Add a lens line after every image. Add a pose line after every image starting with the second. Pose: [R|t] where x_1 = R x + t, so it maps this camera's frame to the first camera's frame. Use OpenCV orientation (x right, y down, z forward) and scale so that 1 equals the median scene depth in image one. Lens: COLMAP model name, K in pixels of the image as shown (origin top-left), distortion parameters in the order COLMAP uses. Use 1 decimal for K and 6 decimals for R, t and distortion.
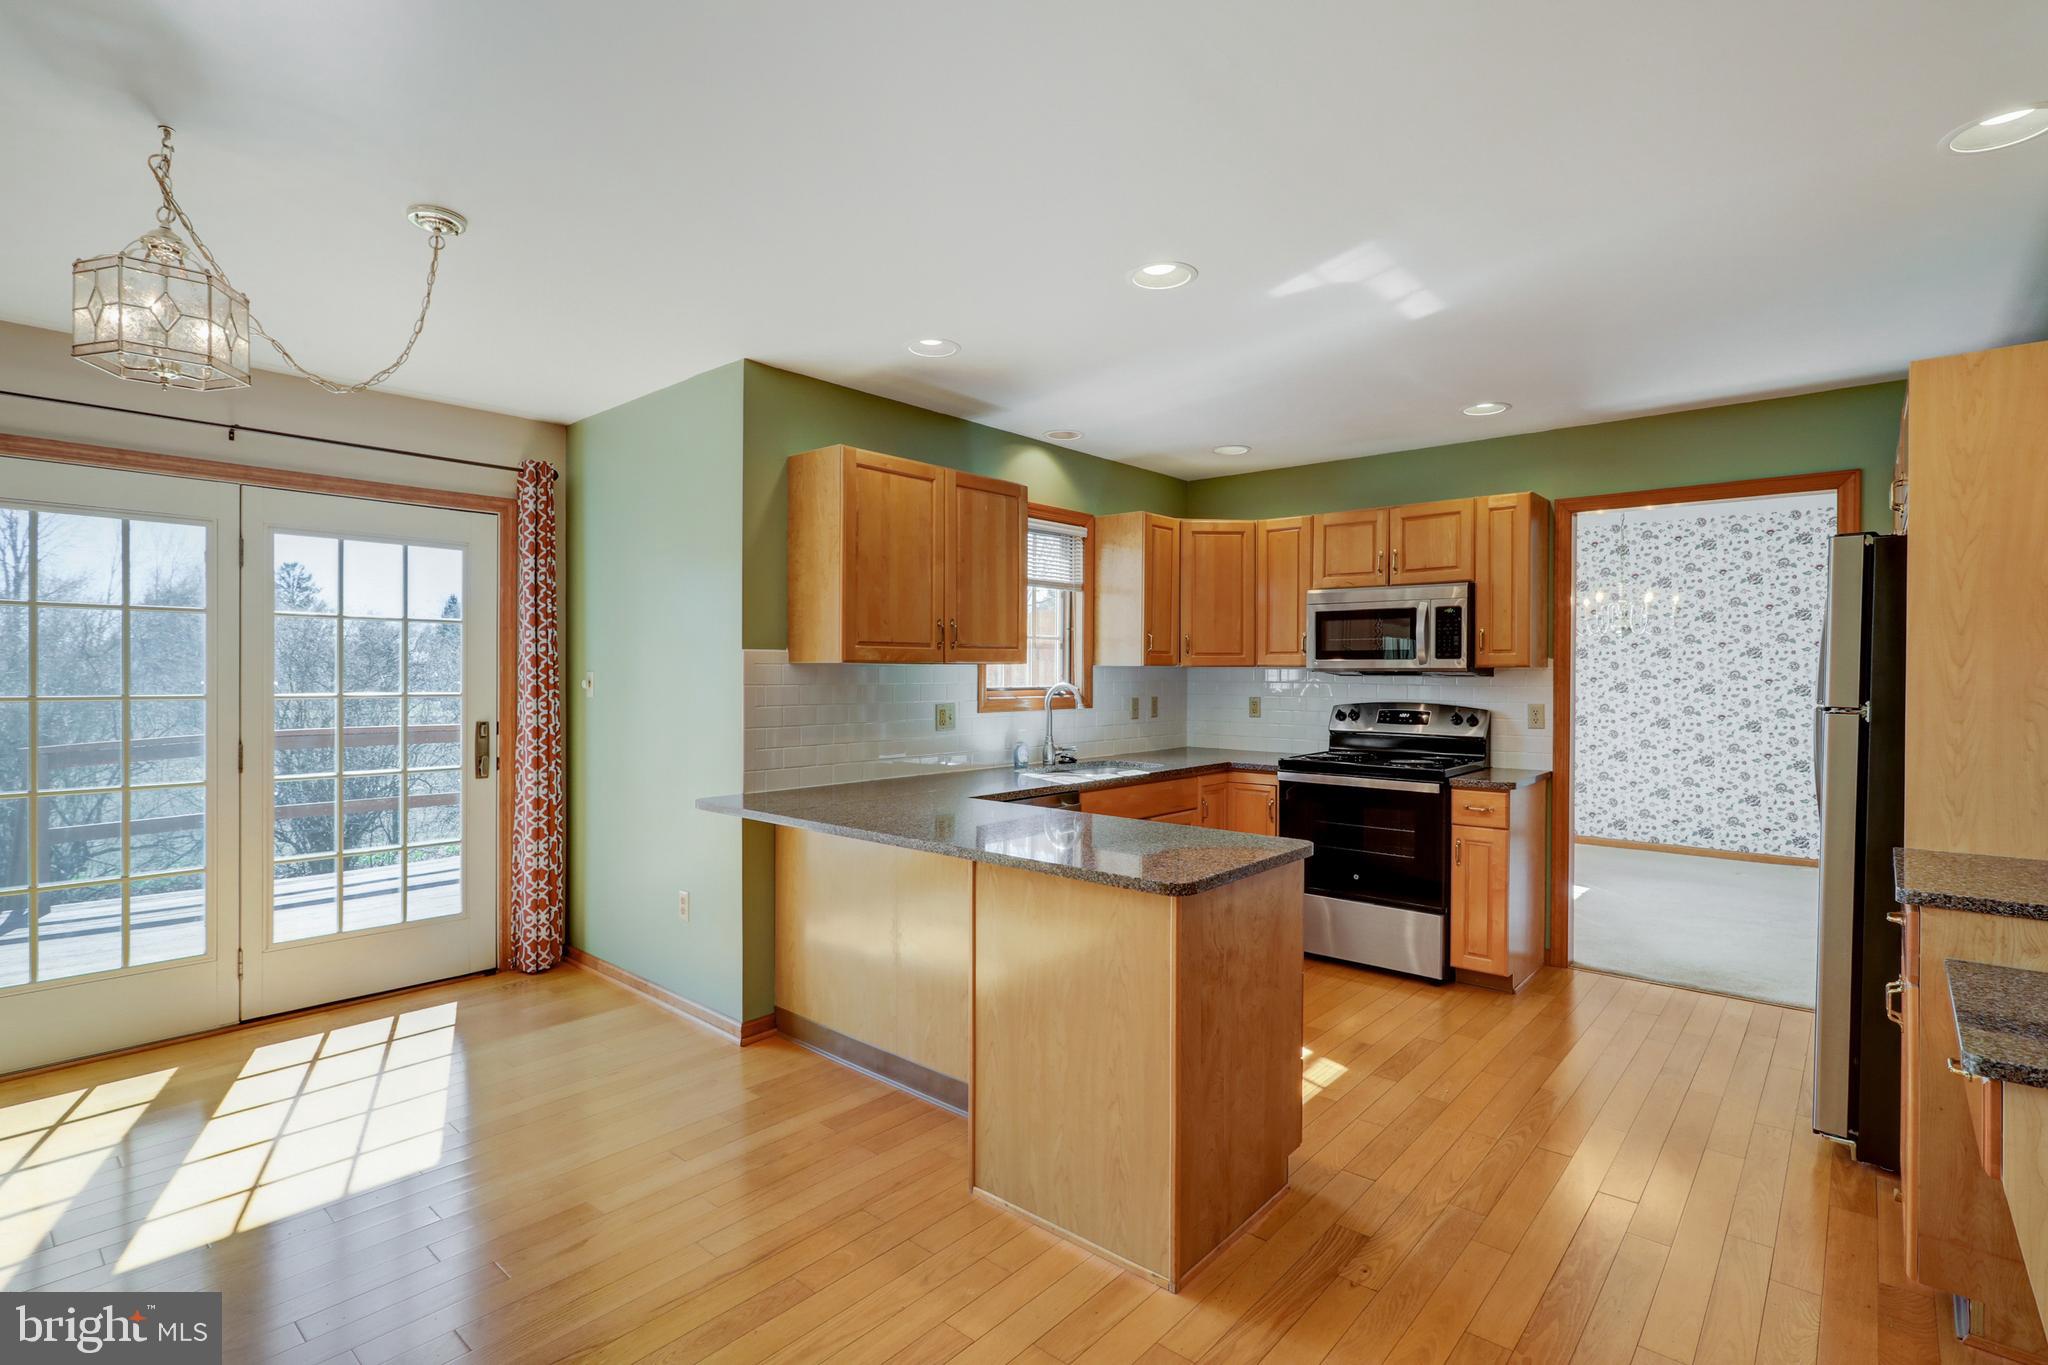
lens RADIAL K [[968.1, 0, 1020.5], [0, 968.1, 677.4], [0, 0, 1]] dist [-0.000712, 0.000364]
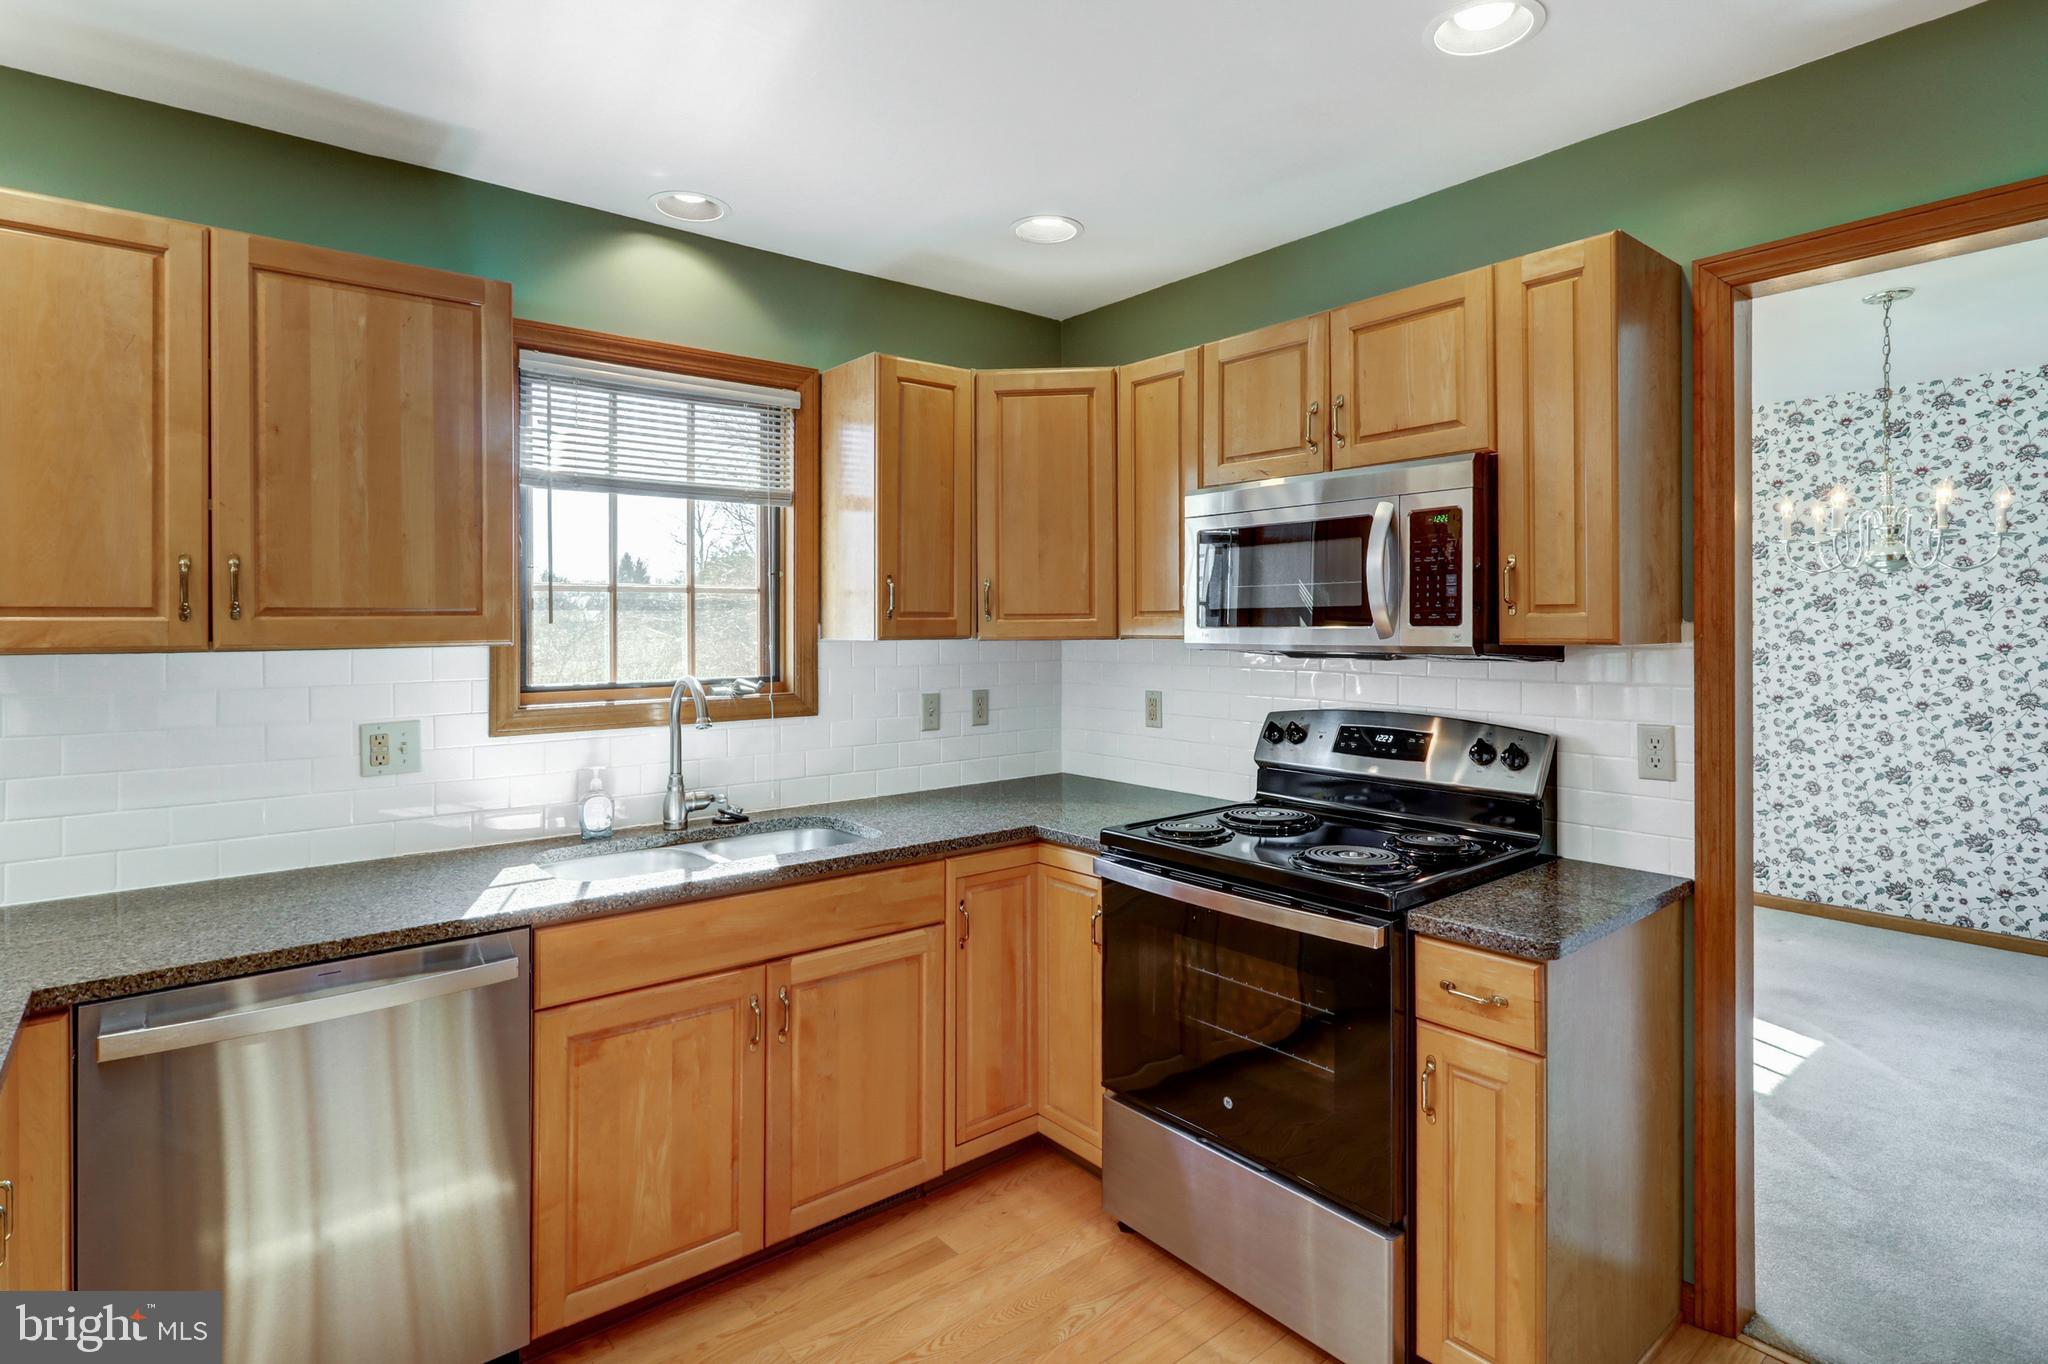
lens RADIAL K [[1032.3, 0, 1032.6], [0, 1032.3, 624.7], [0, 0, 1]] dist [-0.000639, -0.000247]
pose [[0.987840, -0.007843, -0.155279, 0.323327], [0.006732, 0.999948, -0.007684, -0.016967], [0.155331, 0.006545, 0.987841, 0.485783]]
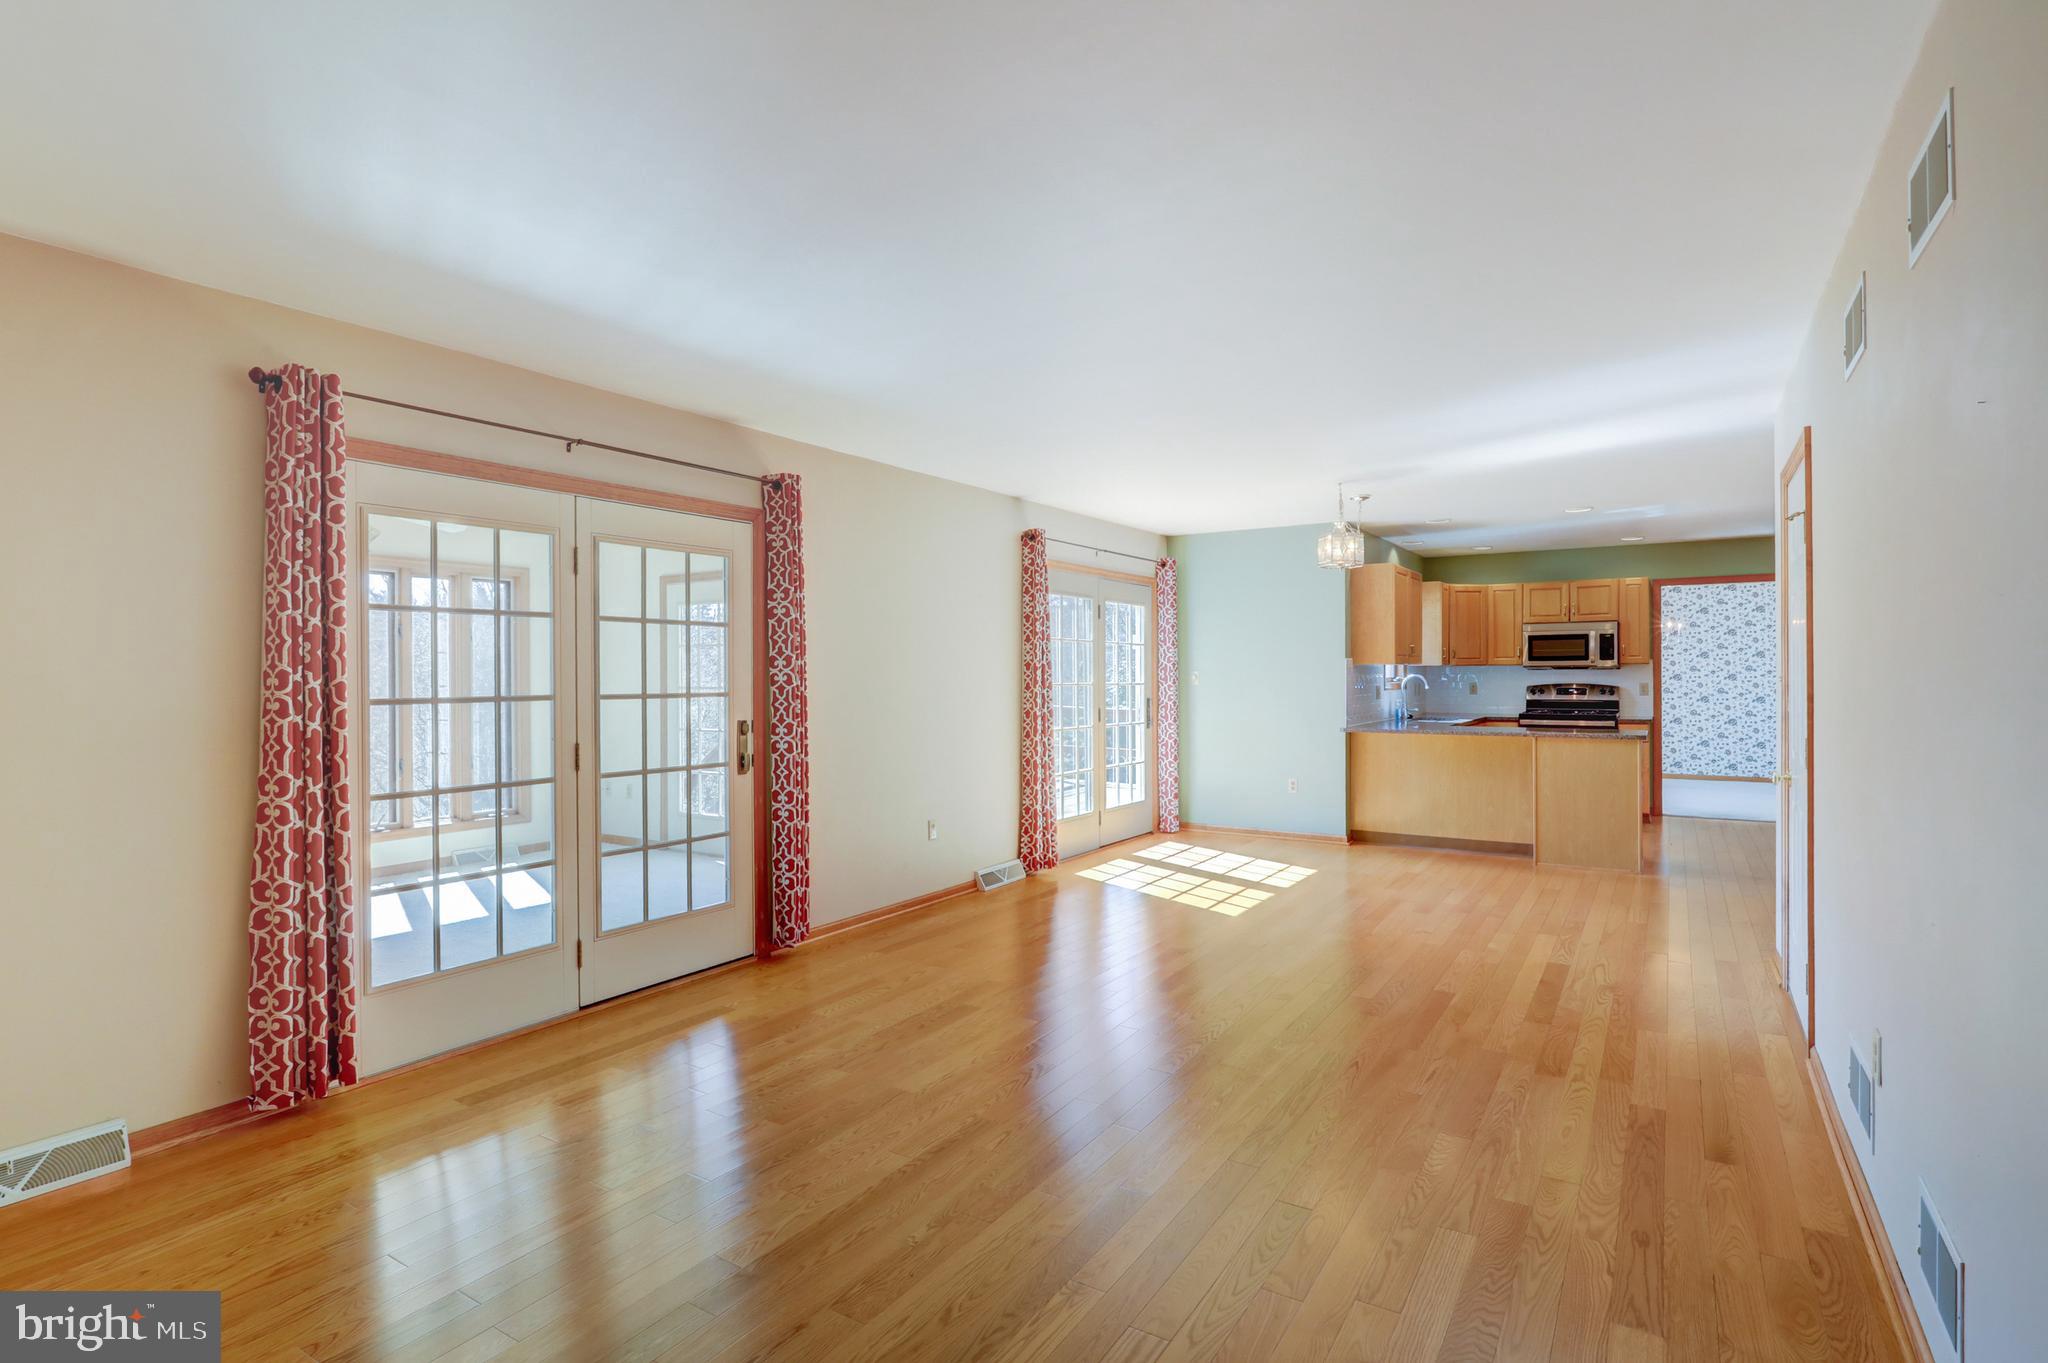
lens RADIAL K [[1006.7, 0, 1027.9], [0, 1006.7, 673.2], [0, 0, 1]] dist [0.000597, 0.000111]
pose [[0.988240, -0.009141, 0.152638, -1.012033], [0.010164, 0.999931, -0.005927, 0.007320], [-0.152574, 0.007409, 0.988264, -0.826003]]
